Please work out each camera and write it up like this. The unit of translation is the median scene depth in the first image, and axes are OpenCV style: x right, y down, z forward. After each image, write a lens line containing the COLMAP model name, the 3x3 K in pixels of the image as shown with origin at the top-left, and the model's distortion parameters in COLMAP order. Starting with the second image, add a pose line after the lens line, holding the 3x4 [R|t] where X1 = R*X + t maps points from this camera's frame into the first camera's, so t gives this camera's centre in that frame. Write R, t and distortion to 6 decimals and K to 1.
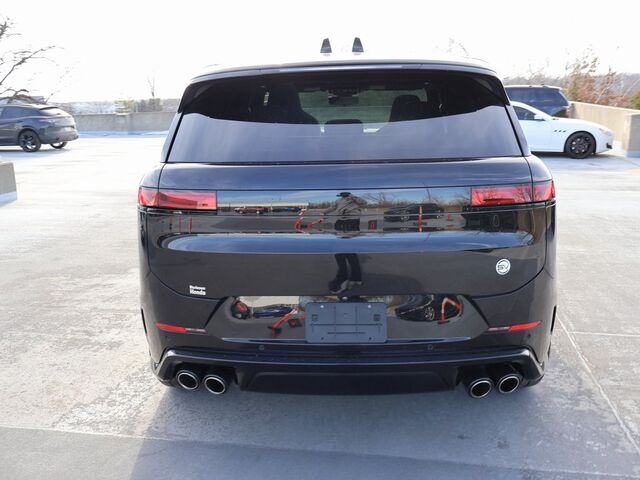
lens RADIAL K [[528.6, 0, 320.0], [0, 528.6, 240.0], [0, 0, 1]] dist [0.004297, 0.006065]
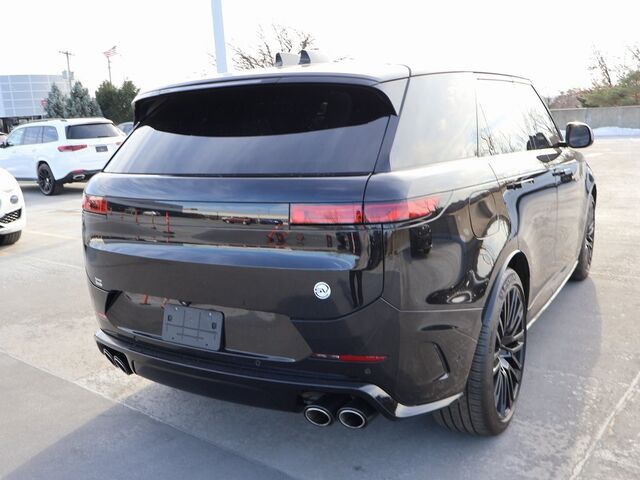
lens RADIAL K [[521.1, 0, 320.0], [0, 521.1, 249.3], [0, 0, 1]] dist [0.007616, 0.006669]
pose [[0.905661, 0.078872, -0.416601, 0.522285], [-0.074929, 0.996854, 0.025837, -0.033153], [0.417328, 0.007816, 0.908722, 0.114279]]
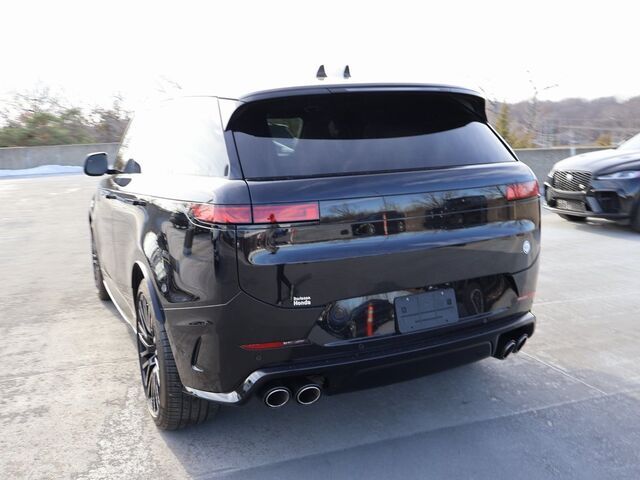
lens RADIAL K [[528.6, 0, 320.0], [0, 528.6, 240.0], [0, 0, 1]] dist [0.004297, 0.006065]
pose [[0.908183, -0.101654, 0.406043, -0.450552], [0.123780, 0.991900, -0.028529, 0.008026], [-0.399854, 0.076169, 0.913409, 0.029994]]
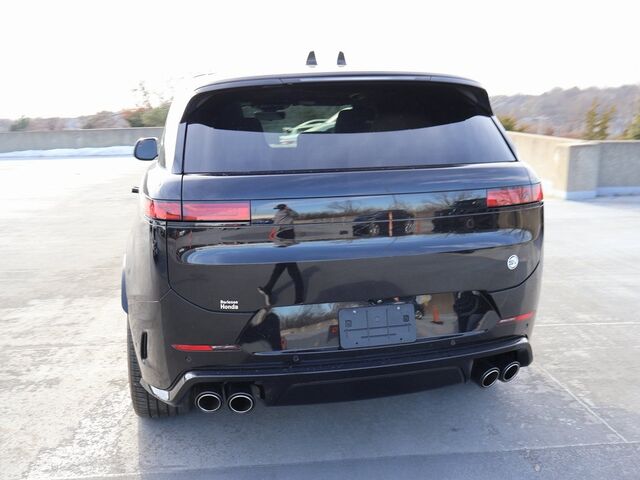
lens RADIAL K [[533.7, 0, 314.5], [0, 533.7, 241.2], [0, 0, 1]] dist [0.001389, 0.001593]
pose [[0.974672, -0.049158, 0.218169, -0.211356], [0.055932, 0.998122, -0.024982, 0.009165], [-0.216531, 0.036551, 0.975591, 0.010804]]
